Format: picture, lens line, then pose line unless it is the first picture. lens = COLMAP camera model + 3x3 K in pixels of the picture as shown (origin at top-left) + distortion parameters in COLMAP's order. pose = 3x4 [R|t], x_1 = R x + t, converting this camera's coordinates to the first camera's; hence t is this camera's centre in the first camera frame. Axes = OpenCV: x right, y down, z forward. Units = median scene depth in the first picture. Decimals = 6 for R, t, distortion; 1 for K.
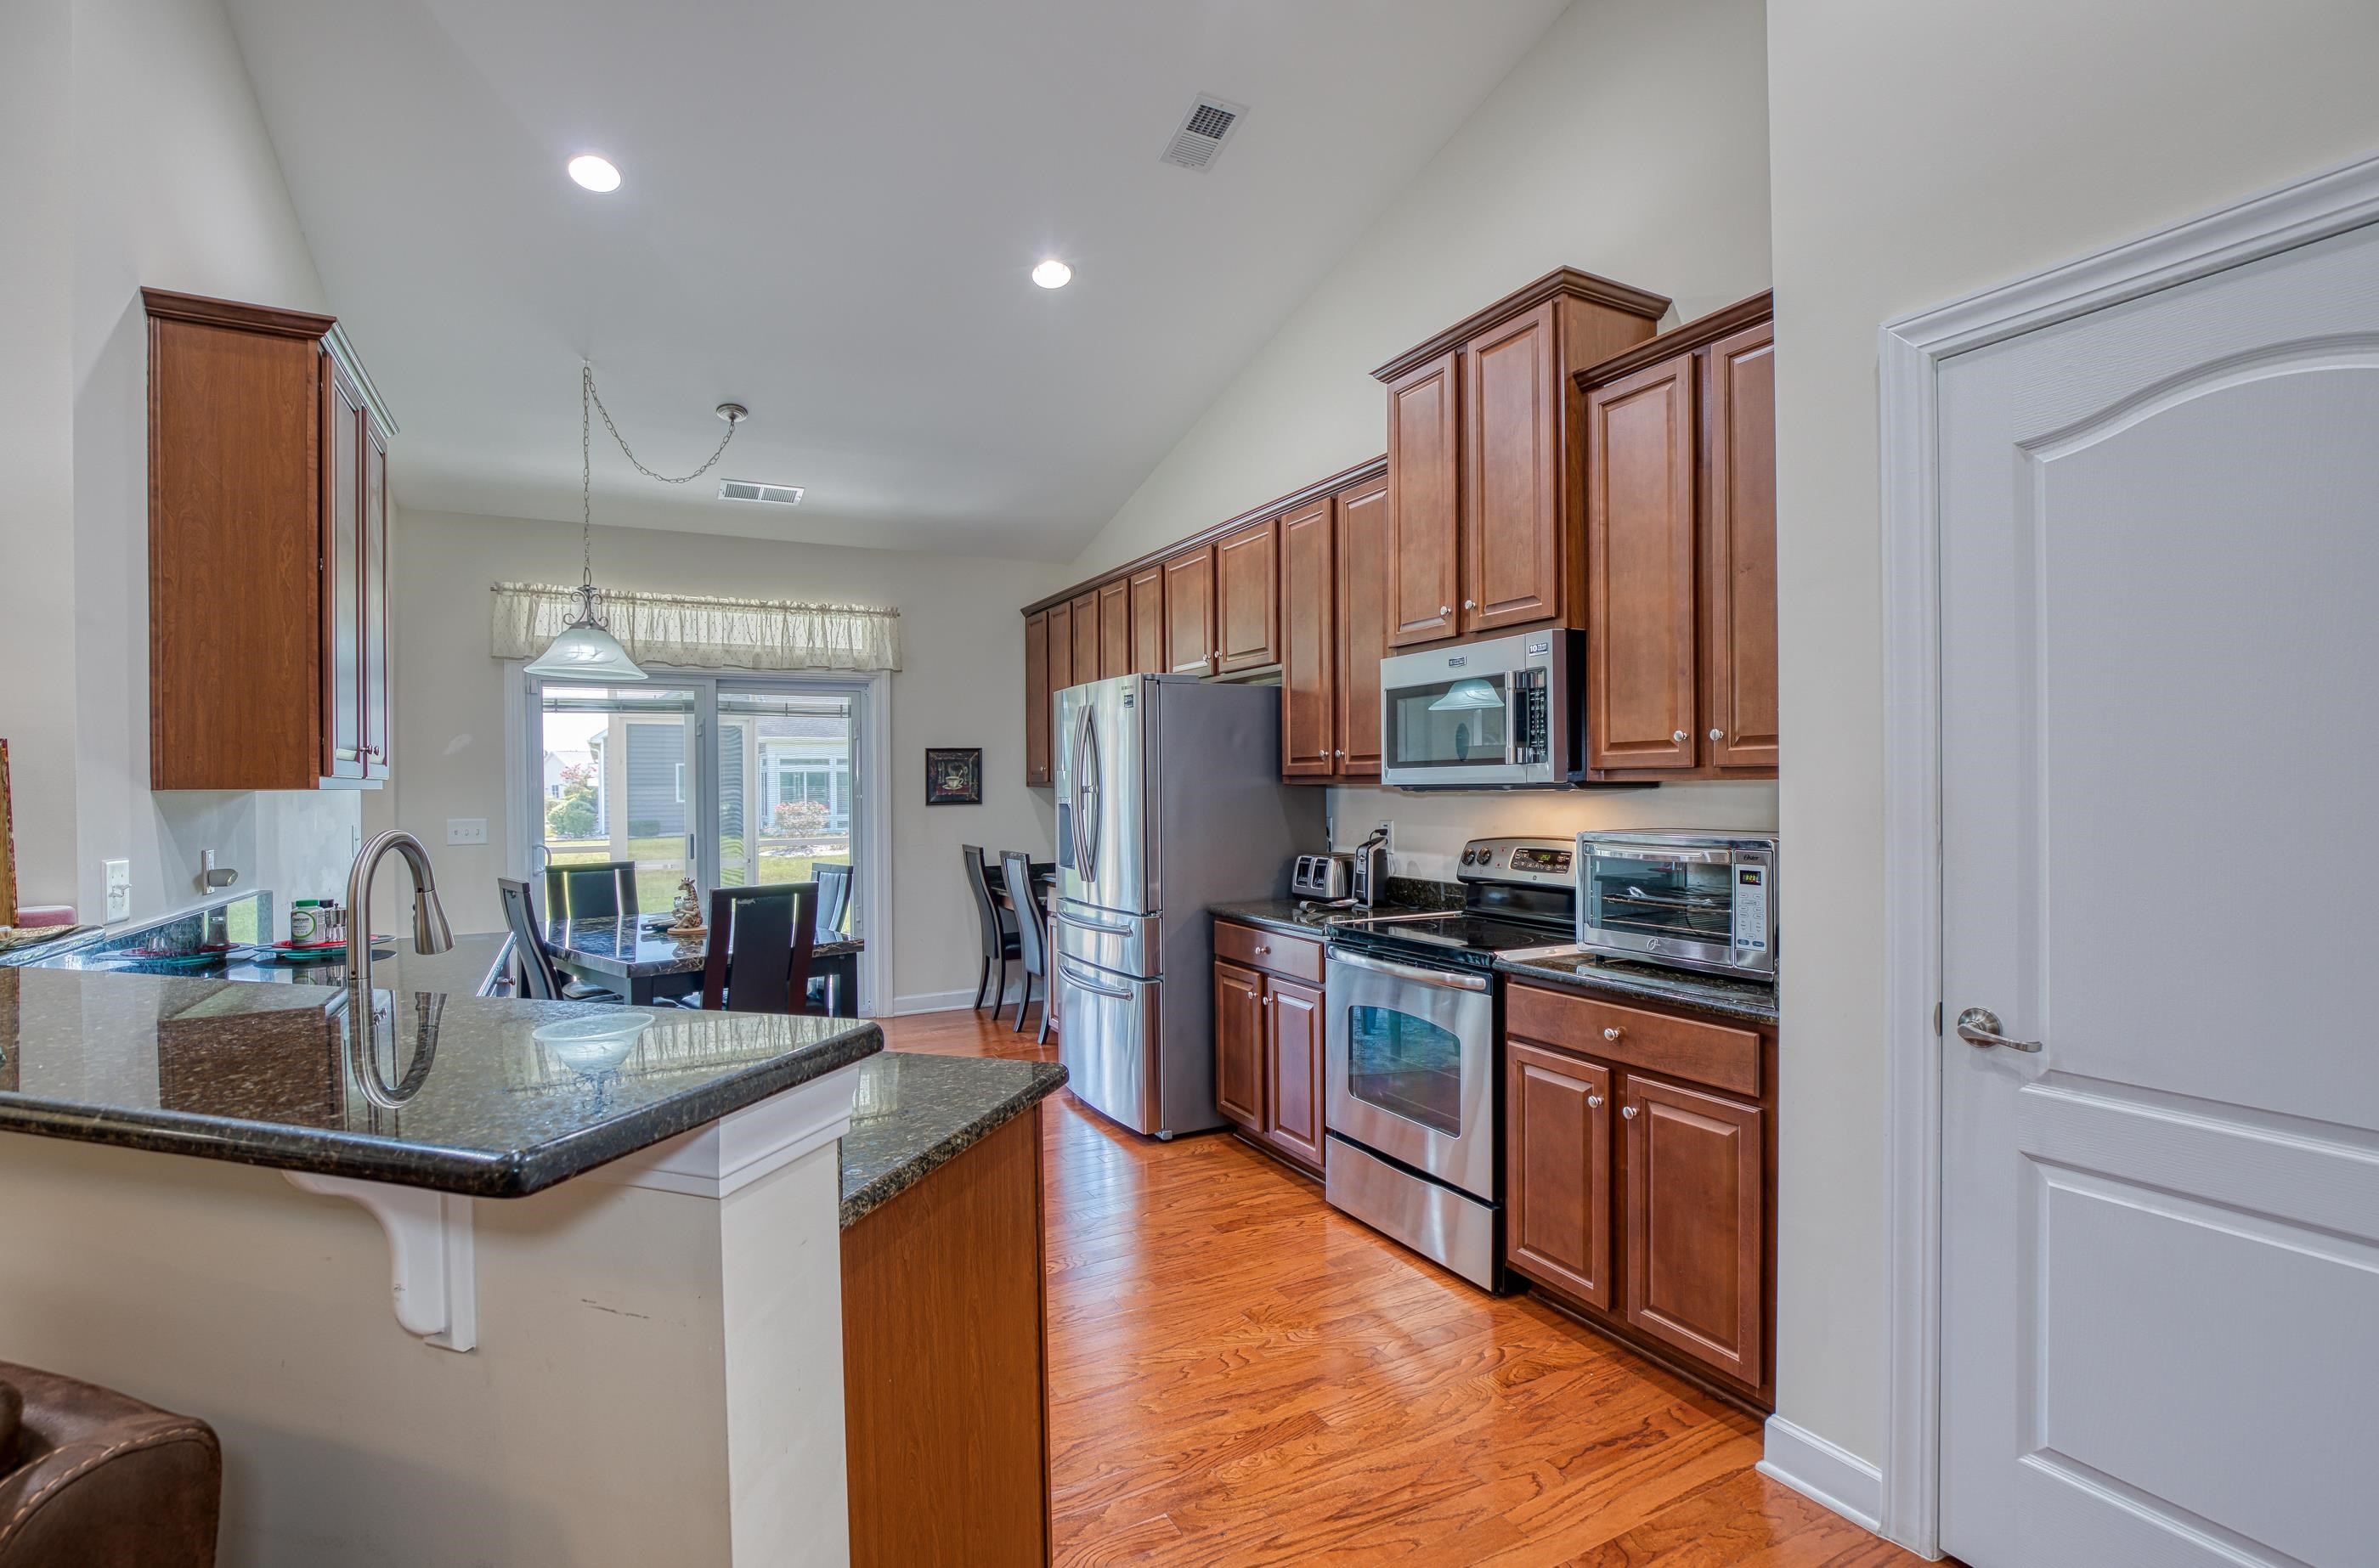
lens RADIAL K [[1088.6, 0, 1186.9], [0, 1088.6, 788.4], [0, 0, 1]] dist [-0.028514, 0.004221]
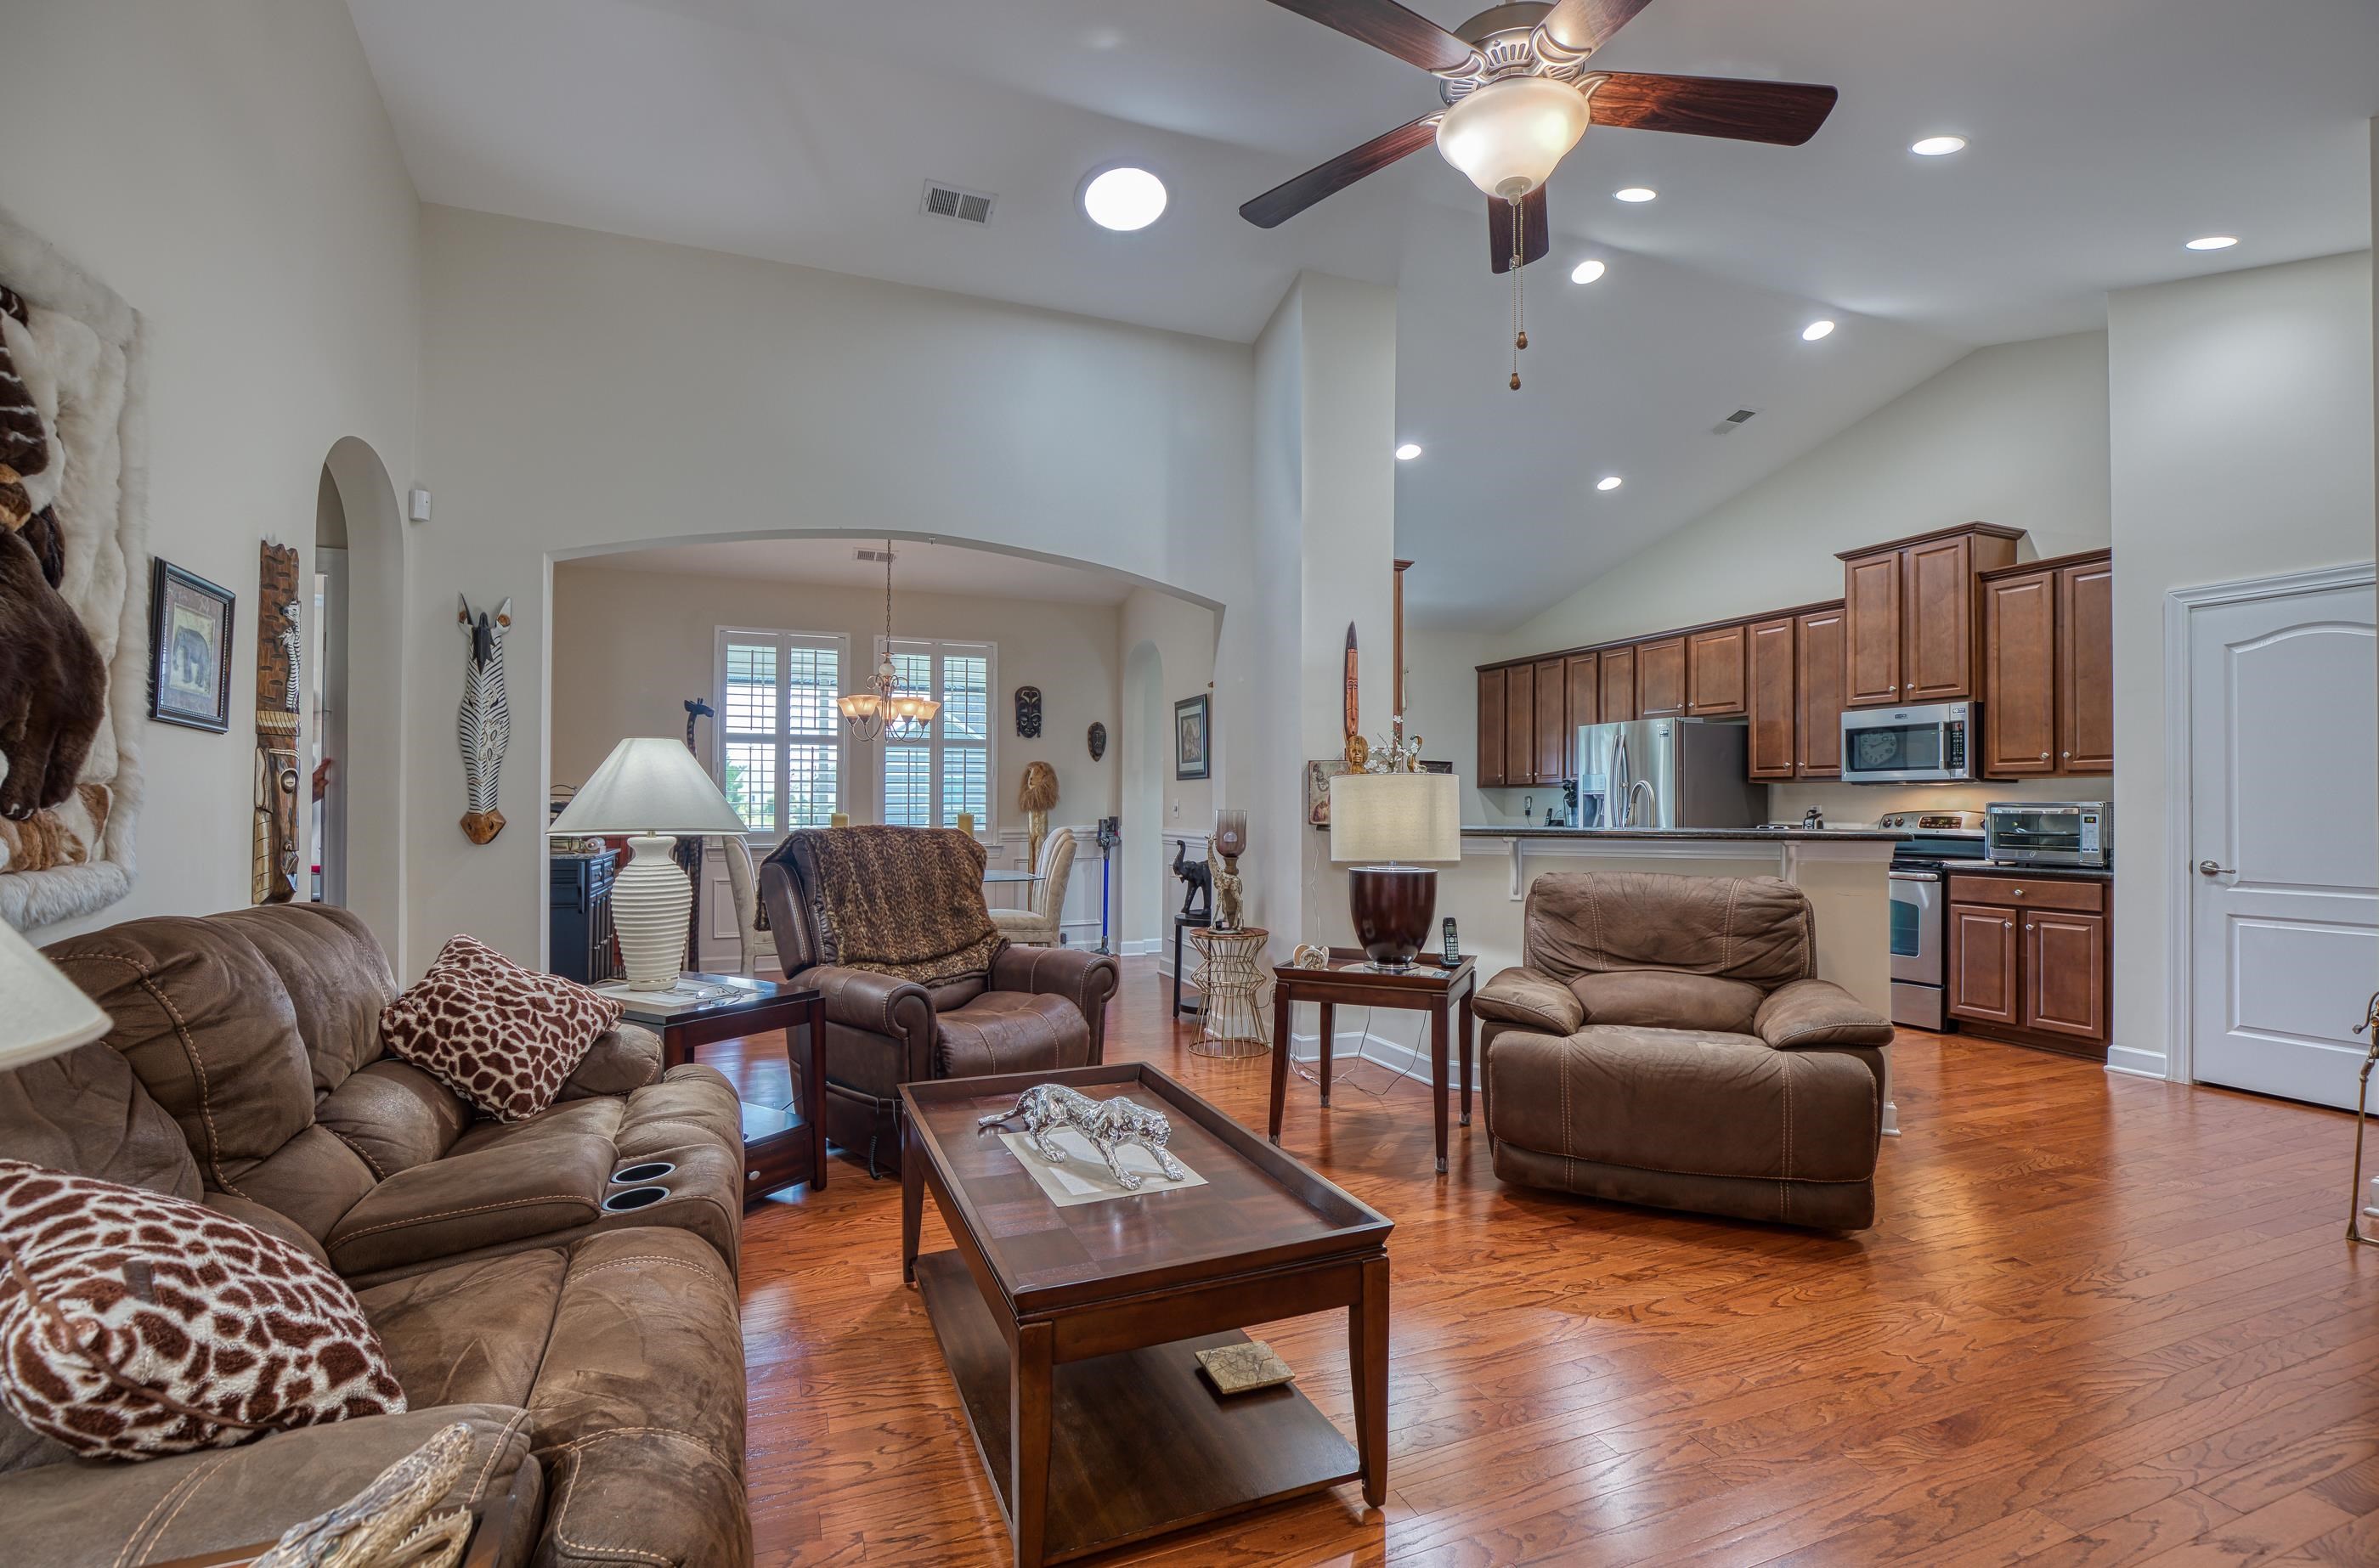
lens RADIAL K [[1088.6, 0, 1172.9], [0, 1088.6, 789.7], [0, 0, 1]] dist [-0.028514, 0.004221]
pose [[0.993875, 0.013598, -0.109670, -0.902176], [-0.015595, 0.999727, -0.017373, 0.072827], [0.109404, 0.018977, 0.993816, -1.123884]]
